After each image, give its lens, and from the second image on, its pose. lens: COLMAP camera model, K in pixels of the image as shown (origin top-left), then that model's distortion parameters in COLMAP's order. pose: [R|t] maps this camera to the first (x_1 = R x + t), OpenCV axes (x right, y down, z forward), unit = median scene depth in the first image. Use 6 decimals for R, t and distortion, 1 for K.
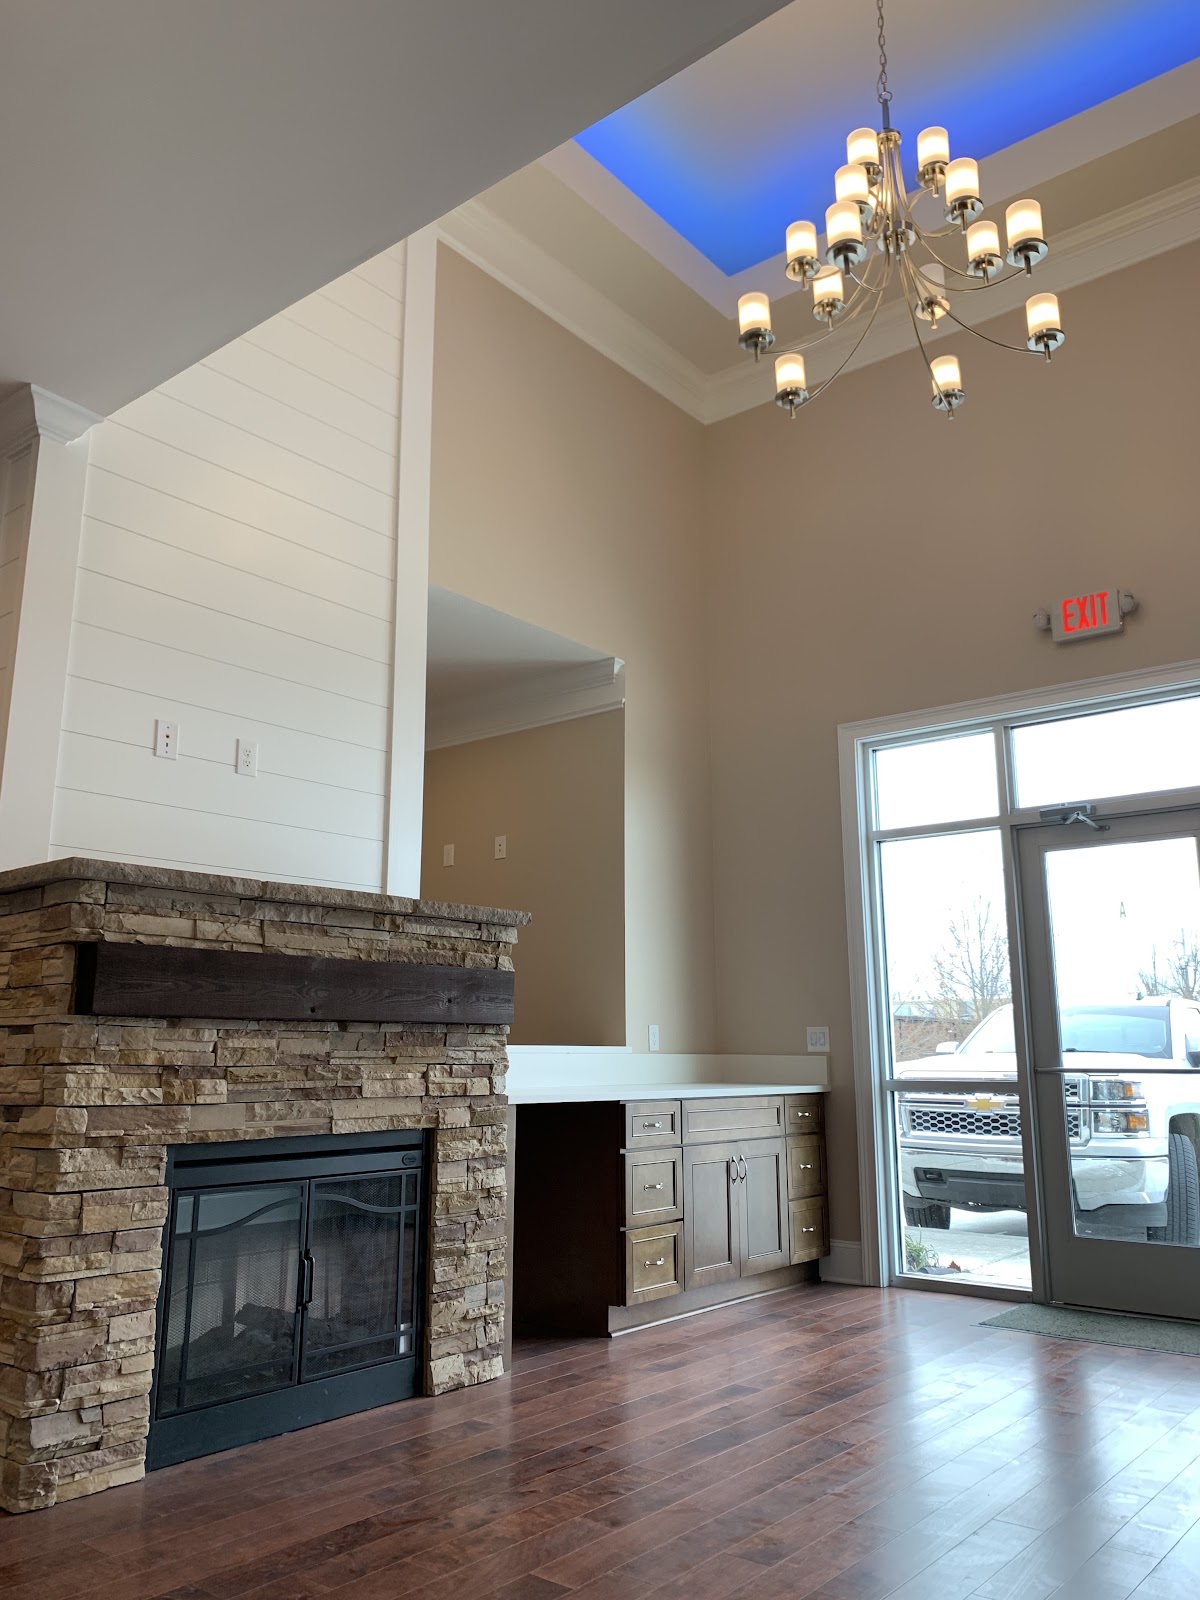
lens RADIAL K [[1217.8, 0, 609.6], [0, 1217.8, 788.1], [0, 0, 1]] dist [0.032110, -0.037539]
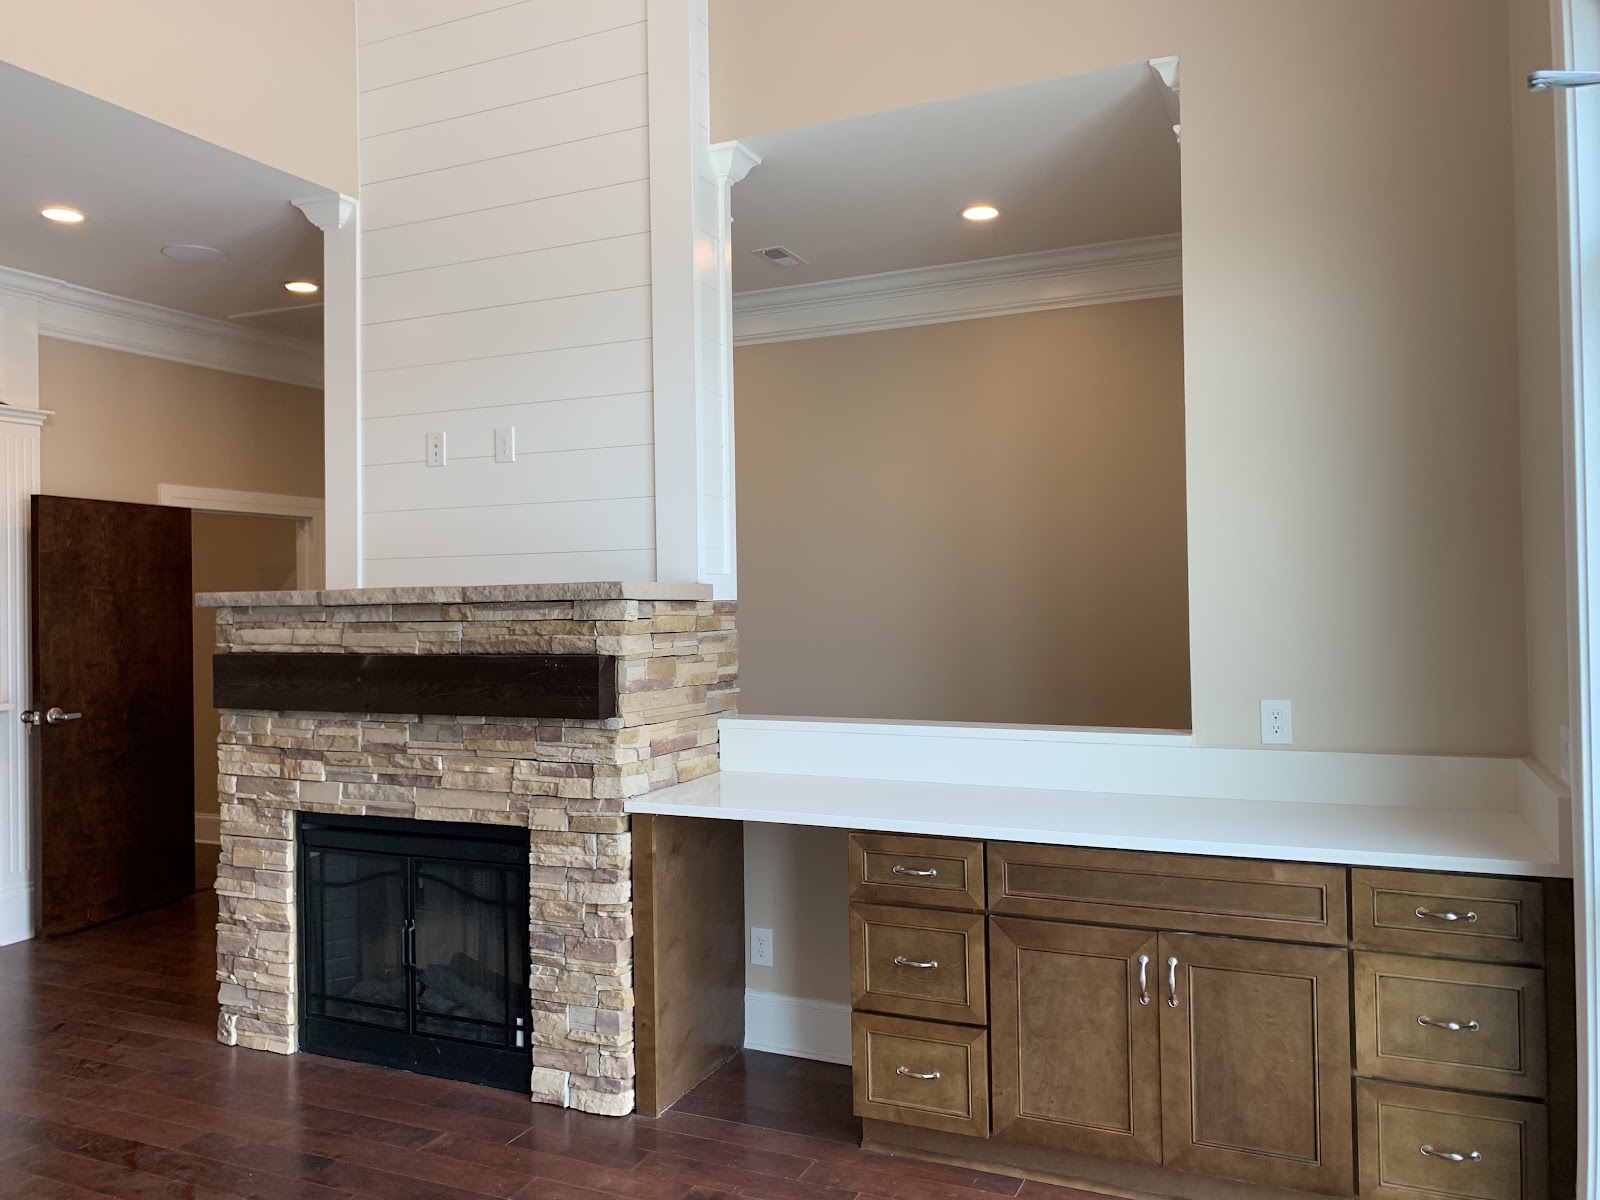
lens RADIAL K [[1217.8, 0, 771.0], [0, 1217.8, 575.3], [0, 0, 1]] dist [0.032110, -0.037539]
pose [[0.245552, -0.021512, -0.969145, 0.825979], [0.224047, 0.973944, 0.035148, 0.106108], [0.943137, -0.225765, 0.243973, 1.028212]]
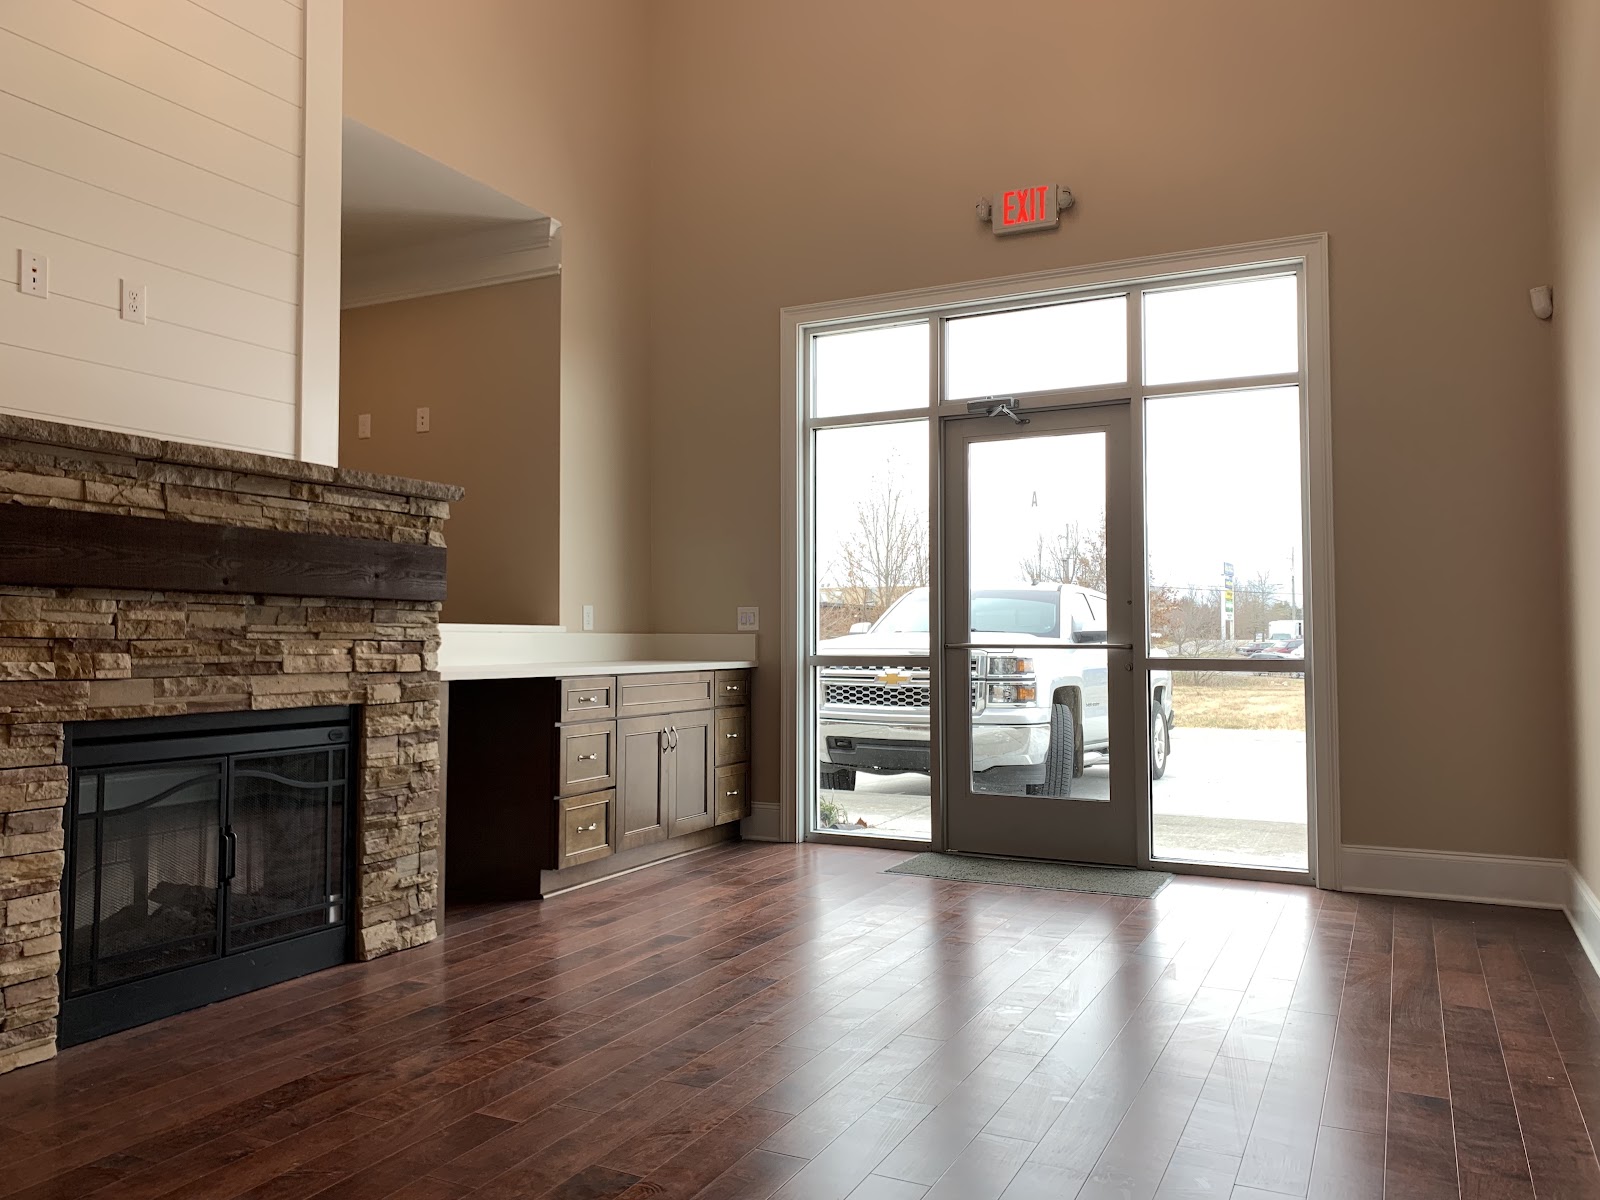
lens RADIAL K [[1217.8, 0, 783.2], [0, 1217.8, 581.5], [0, 0, 1]] dist [0.032110, -0.037539]
pose [[0.978458, 0.010260, 0.206193, -0.018616], [-0.044688, 0.985610, 0.163019, 0.010049], [-0.201553, -0.168722, 0.964836, 0.013653]]
